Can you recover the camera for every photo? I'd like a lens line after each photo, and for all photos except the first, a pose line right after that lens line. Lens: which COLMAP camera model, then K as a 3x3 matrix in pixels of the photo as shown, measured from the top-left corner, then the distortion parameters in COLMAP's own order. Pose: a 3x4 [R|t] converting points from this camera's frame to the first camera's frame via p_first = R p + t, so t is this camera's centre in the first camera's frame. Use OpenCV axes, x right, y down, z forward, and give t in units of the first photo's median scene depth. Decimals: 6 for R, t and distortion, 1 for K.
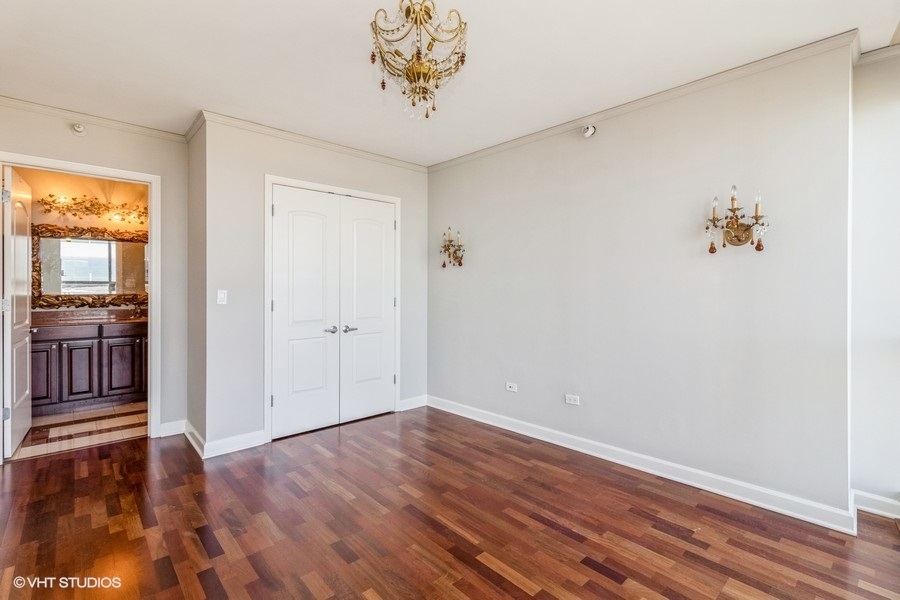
lens RADIAL K [[425.1, 0, 453.6], [0, 425.1, 286.4], [0, 0, 1]] dist [0.020979, 0.000006]
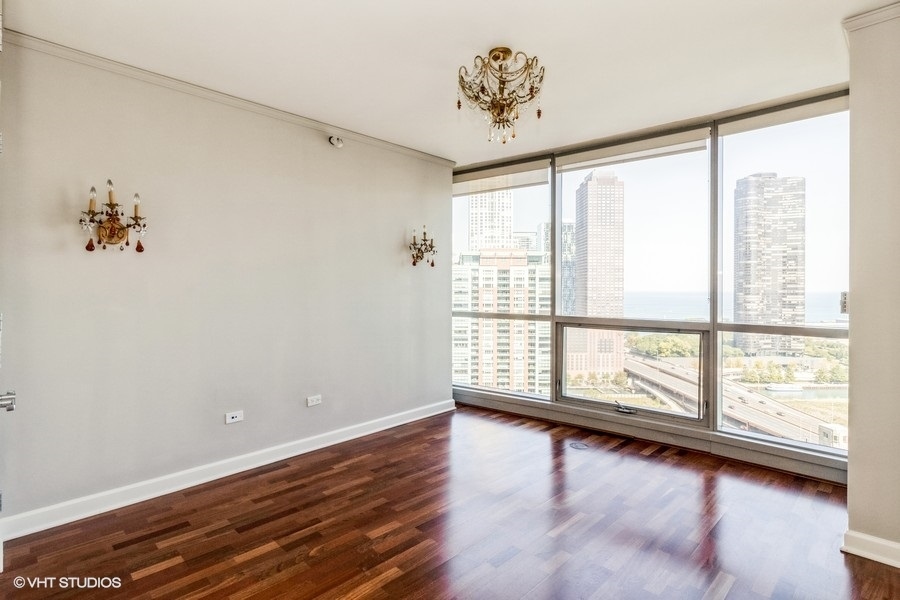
lens RADIAL K [[449.2, 0, 456.7], [0, 449.2, 290.2], [0, 0, 1]] dist [-0.000226, 0.000000]
pose [[-0.052762, -0.001315, 0.998606, -0.807102], [0.001377, 0.999998, 0.001389, 0.006920], [-0.998606, 0.001448, -0.052760, 0.741653]]
